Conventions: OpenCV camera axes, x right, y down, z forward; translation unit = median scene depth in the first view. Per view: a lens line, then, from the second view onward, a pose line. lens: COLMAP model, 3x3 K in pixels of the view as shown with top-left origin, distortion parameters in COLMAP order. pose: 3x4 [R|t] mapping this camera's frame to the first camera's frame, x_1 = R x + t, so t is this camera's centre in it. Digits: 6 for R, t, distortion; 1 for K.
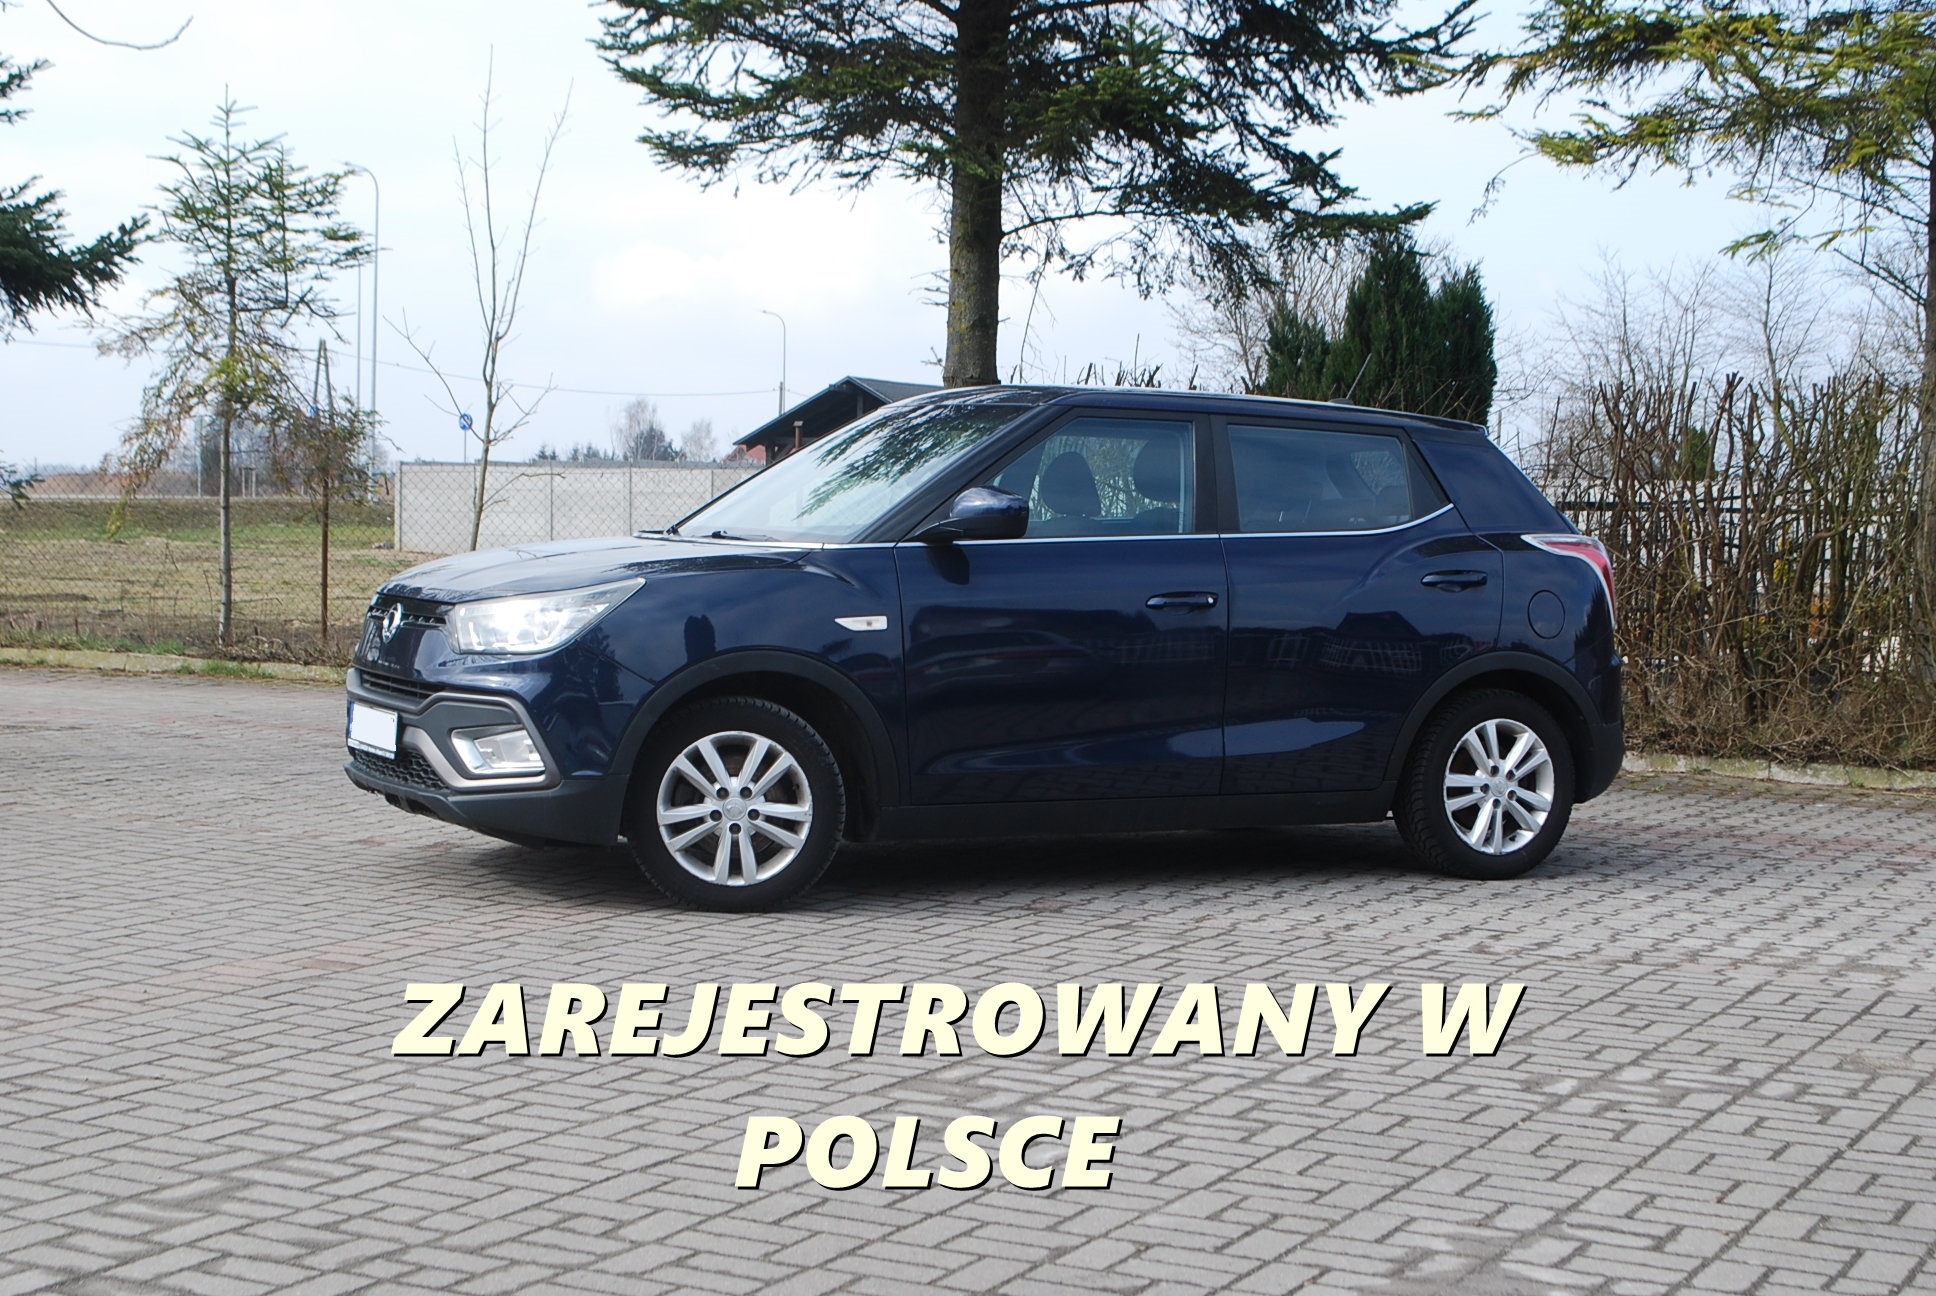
lens RADIAL K [[3036.7, 0, 1006.2], [0, 3036.7, 577.7], [0, 0, 1]] dist [-0.016055, 0.000000]
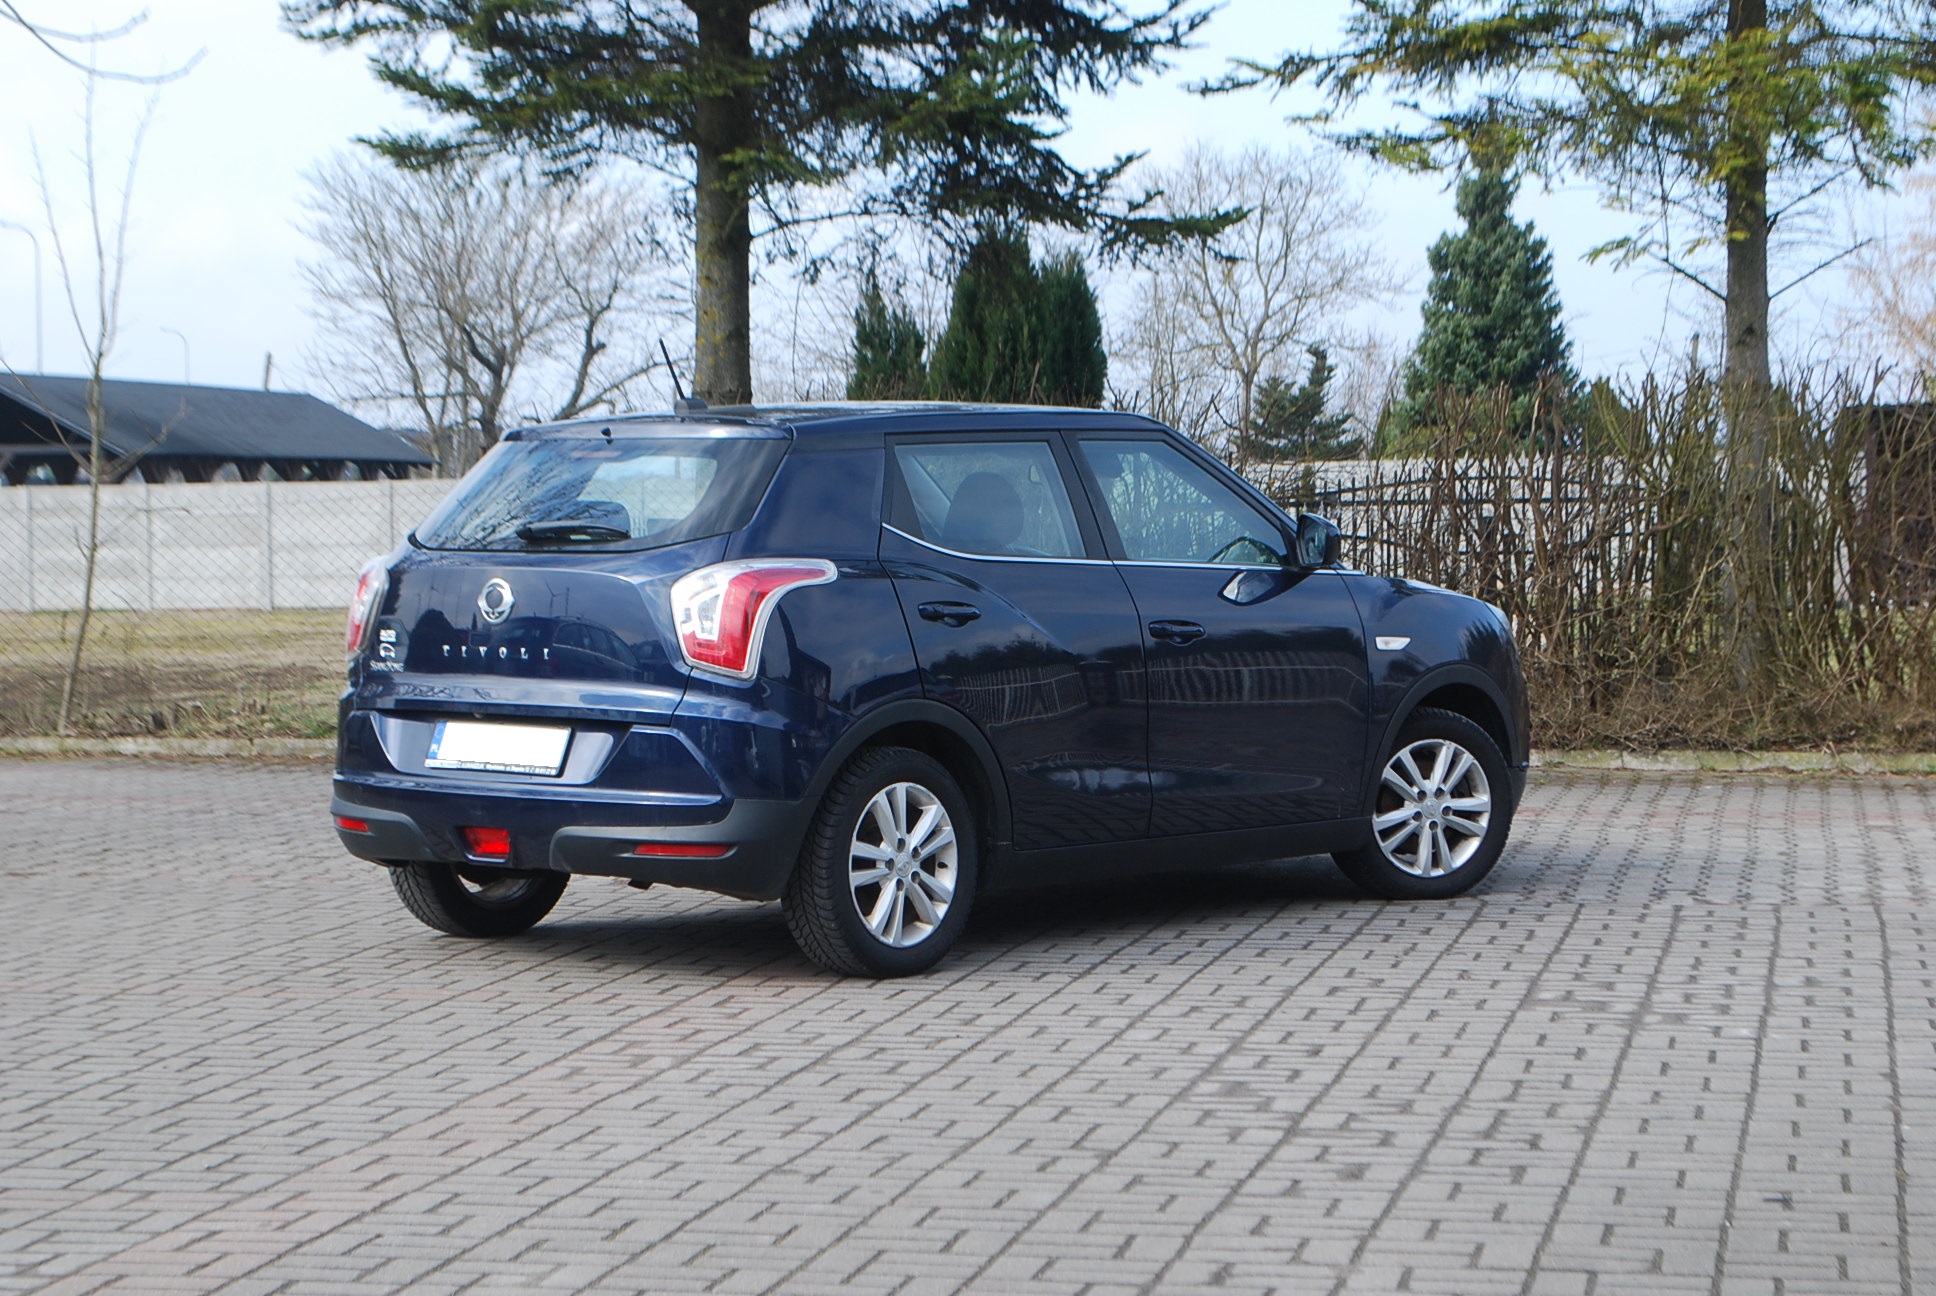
lens RADIAL K [[3816.3, 0, 967.5], [0, 3816.3, 650.2], [0, 0, 1]] dist [-0.060243, 0.000000]
pose [[0.968666, -0.042126, 0.244770, -0.339349], [0.038594, 0.999070, 0.019209, -0.008347], [-0.245351, -0.009161, 0.969391, -0.240570]]
